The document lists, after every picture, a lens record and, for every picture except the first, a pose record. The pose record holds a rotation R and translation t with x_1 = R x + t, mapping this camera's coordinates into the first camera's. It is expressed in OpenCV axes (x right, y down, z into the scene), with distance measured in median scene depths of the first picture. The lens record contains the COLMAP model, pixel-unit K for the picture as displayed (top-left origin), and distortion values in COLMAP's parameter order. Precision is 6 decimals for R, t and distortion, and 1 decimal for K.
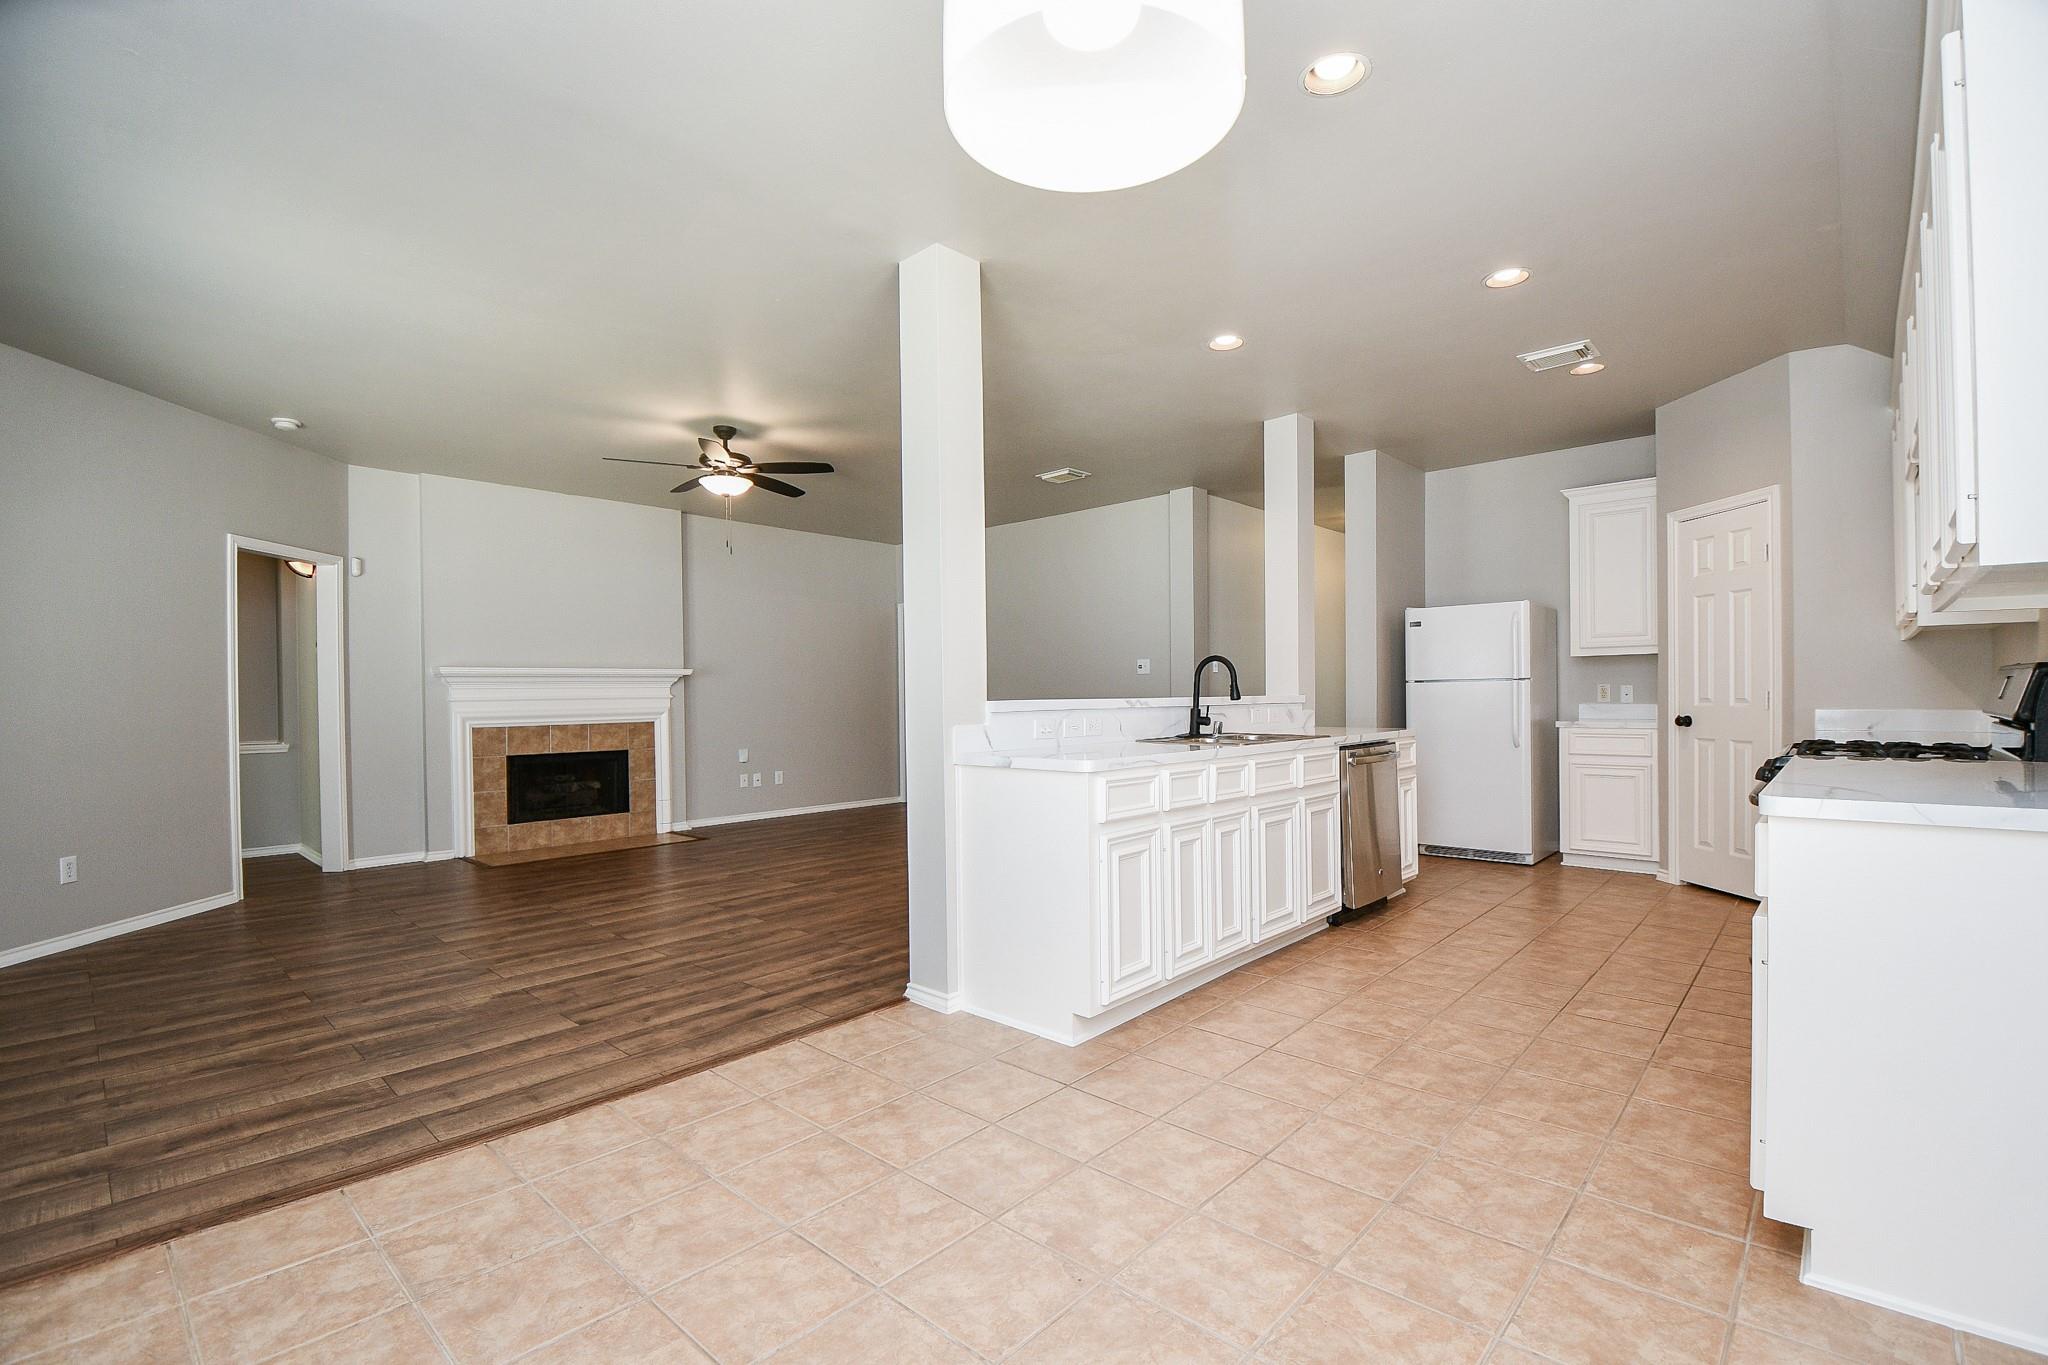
lens RADIAL K [[913.5, 0, 1045.9], [0, 913.5, 695.9], [0, 0, 1]] dist [0.002296, -0.016738]
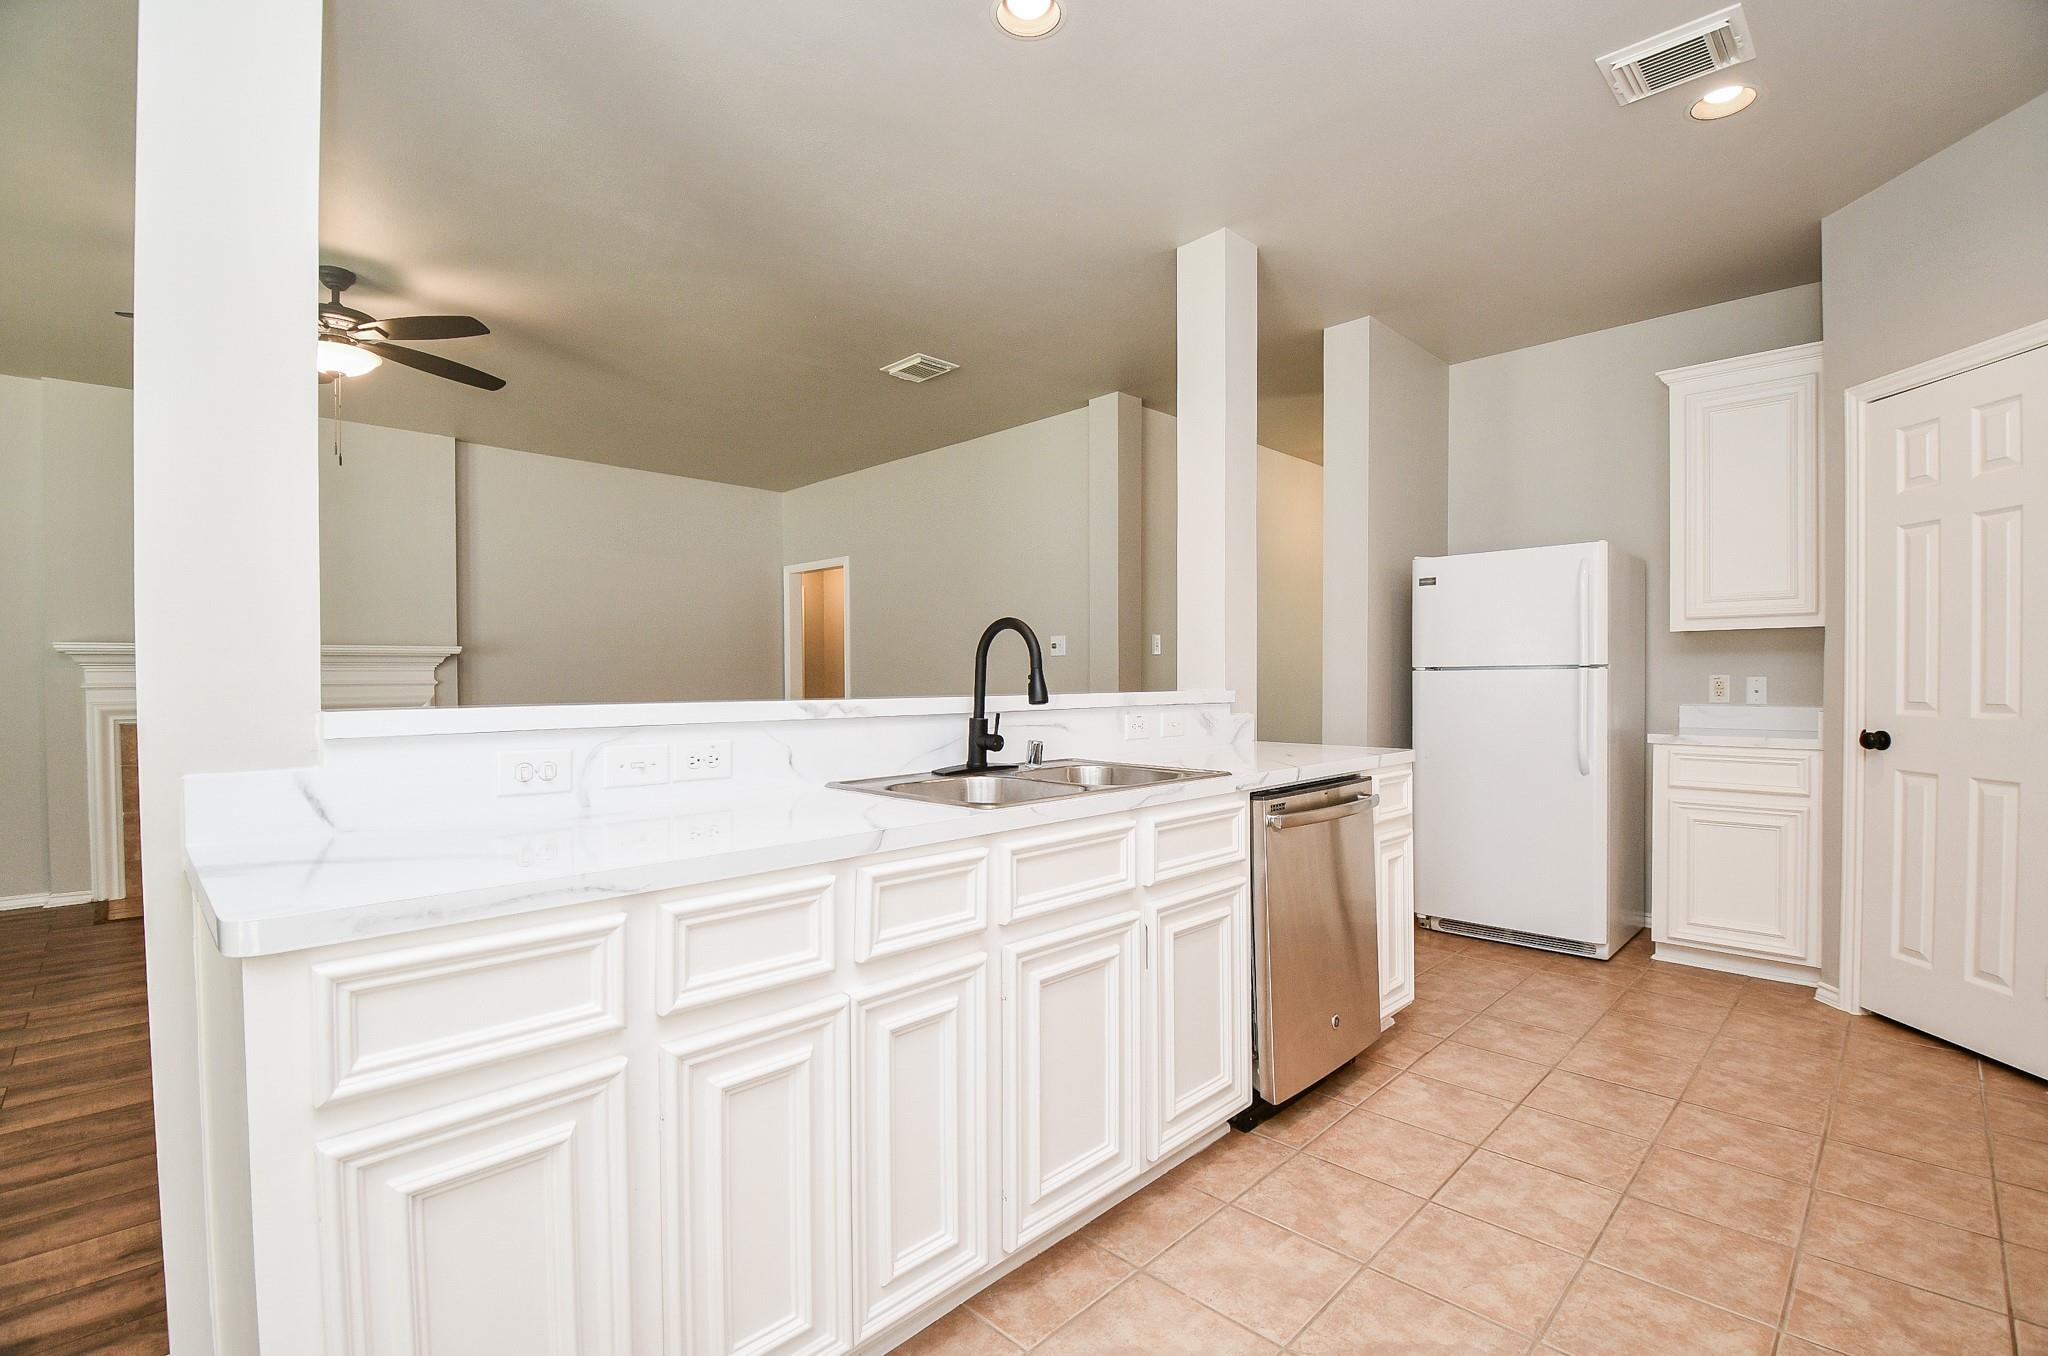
lens RADIAL K [[919.5, 0, 1050.1], [0, 919.5, 689.3], [0, 0, 1]] dist [-0.002458, -0.017703]
pose [[0.999332, 0.007041, -0.035858, 0.168879], [-0.006671, 0.999923, 0.010444, -0.006680], [0.035929, -0.010198, 0.999302, 0.353254]]
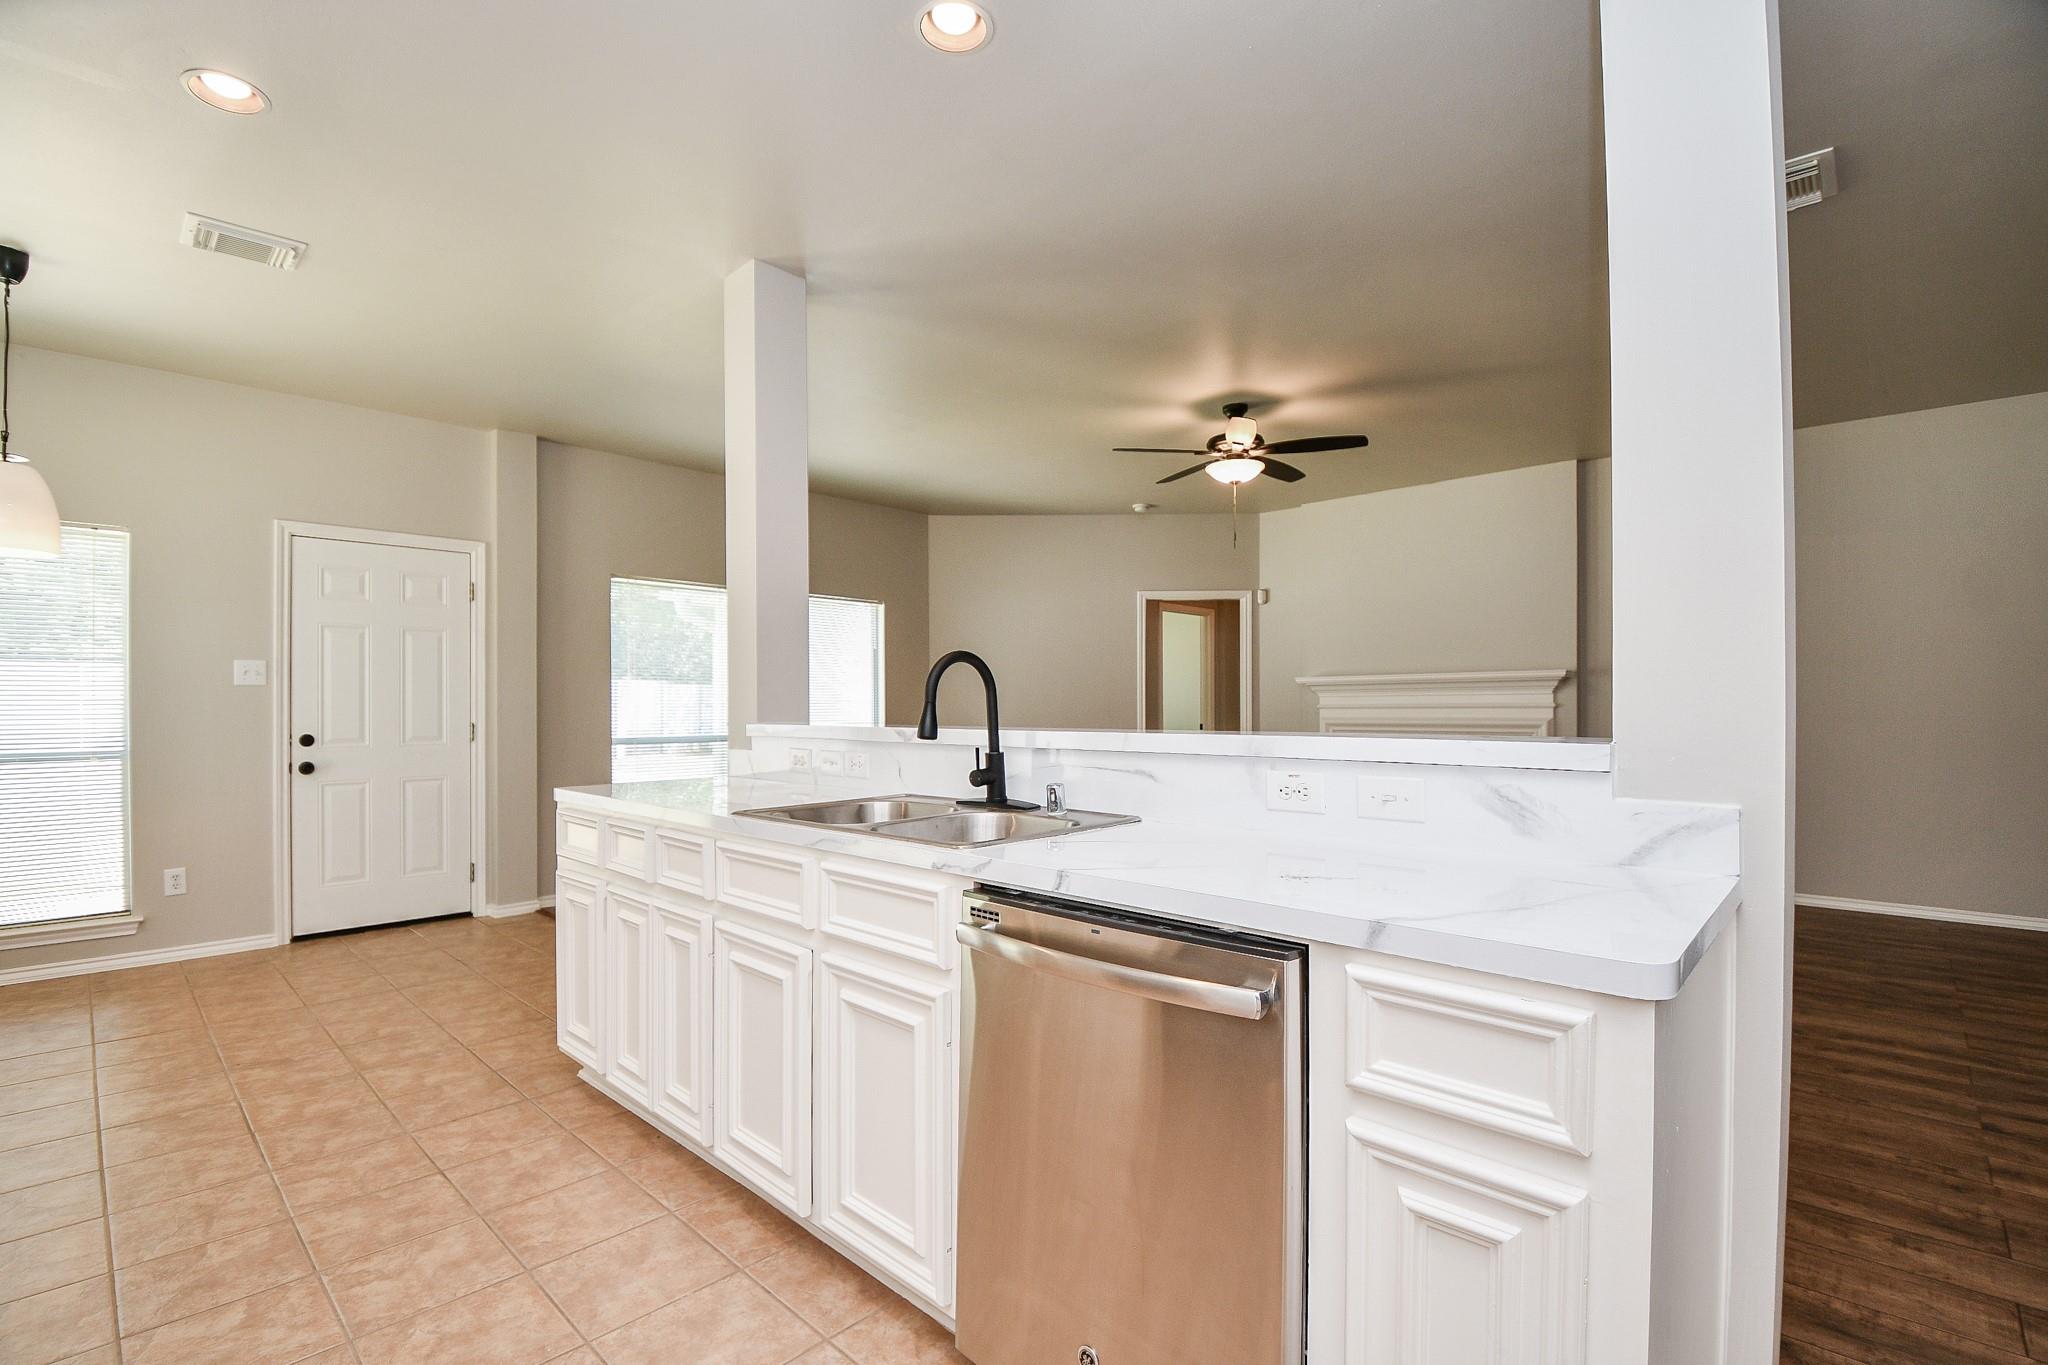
lens RADIAL K [[918.9, 0, 1036.7], [0, 918.9, 704.8], [0, 0, 1]] dist [0.000623, -0.013476]
pose [[-0.025967, 0.014831, -0.999553, 0.519372], [0.000385, 0.999890, 0.014826, -0.015676], [0.999663, 0.000000, -0.025970, 0.783463]]
